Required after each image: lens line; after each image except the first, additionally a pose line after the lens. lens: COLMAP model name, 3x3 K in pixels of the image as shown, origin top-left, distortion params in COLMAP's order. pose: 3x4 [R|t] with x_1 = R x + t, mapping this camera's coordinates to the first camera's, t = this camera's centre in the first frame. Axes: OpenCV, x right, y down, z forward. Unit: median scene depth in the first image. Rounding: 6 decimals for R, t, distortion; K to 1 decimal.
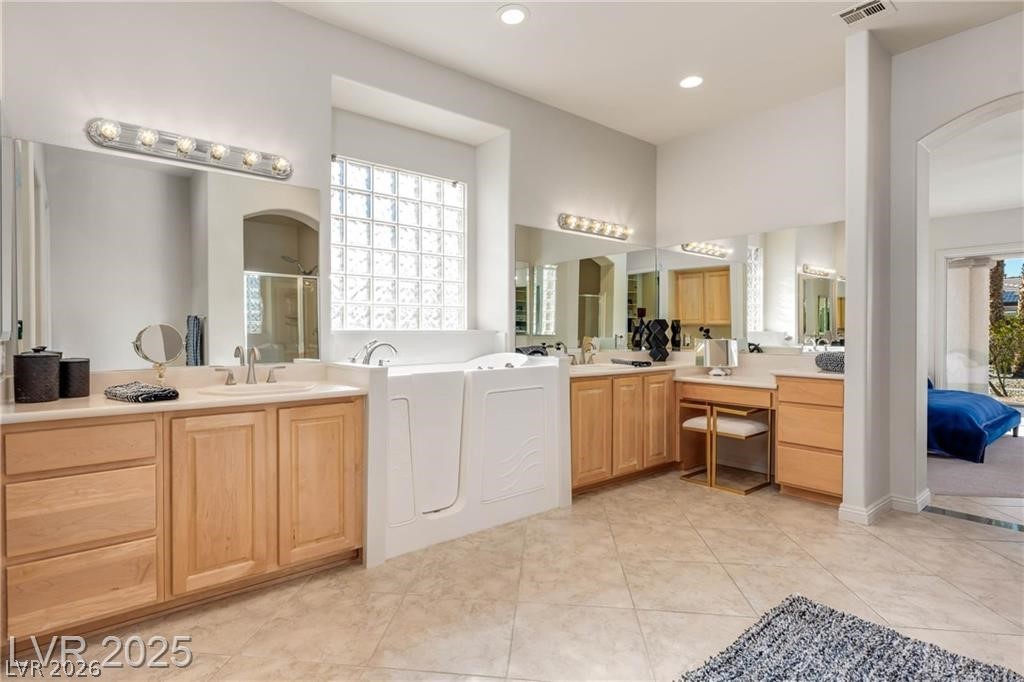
lens RADIAL K [[438.9, 0, 512.4], [0, 438.9, 344.9], [0, 0, 1]] dist [-0.001247, -0.000090]
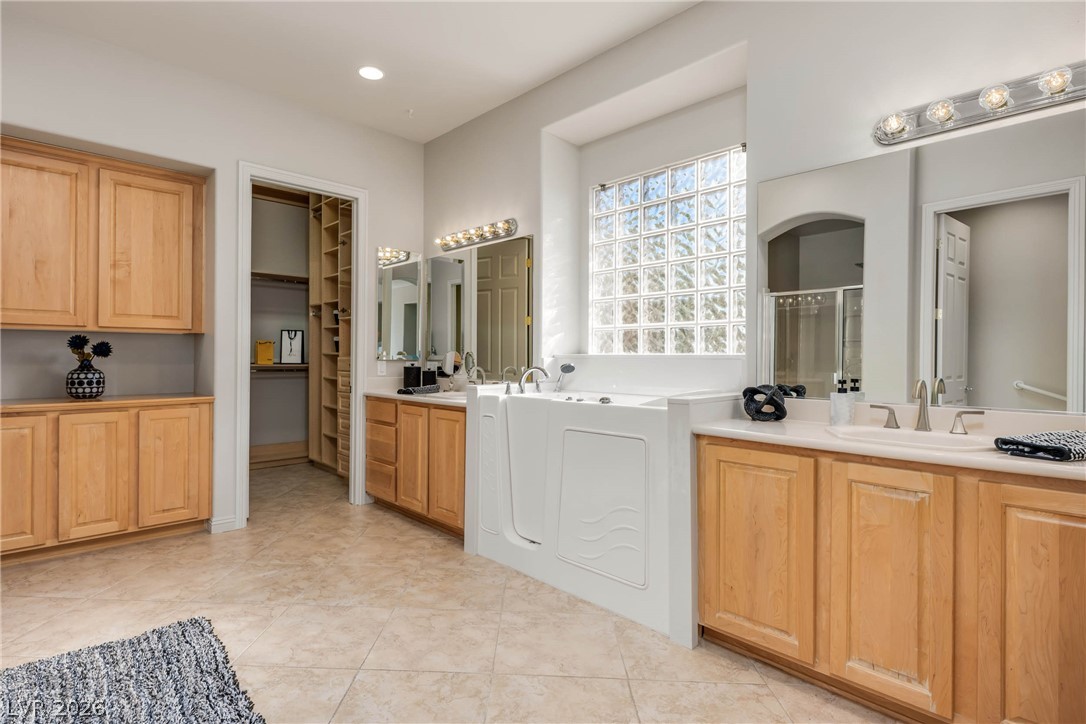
lens RADIAL K [[551.6, 0, 542.2], [0, 551.6, 341.5], [0, 0, 1]] dist [0.022278, -0.000067]
pose [[0.149832, -0.008173, -0.988678, 1.041890], [-0.019301, 0.999751, -0.011189, -0.049307], [0.988523, 0.020759, 0.149637, 0.829067]]
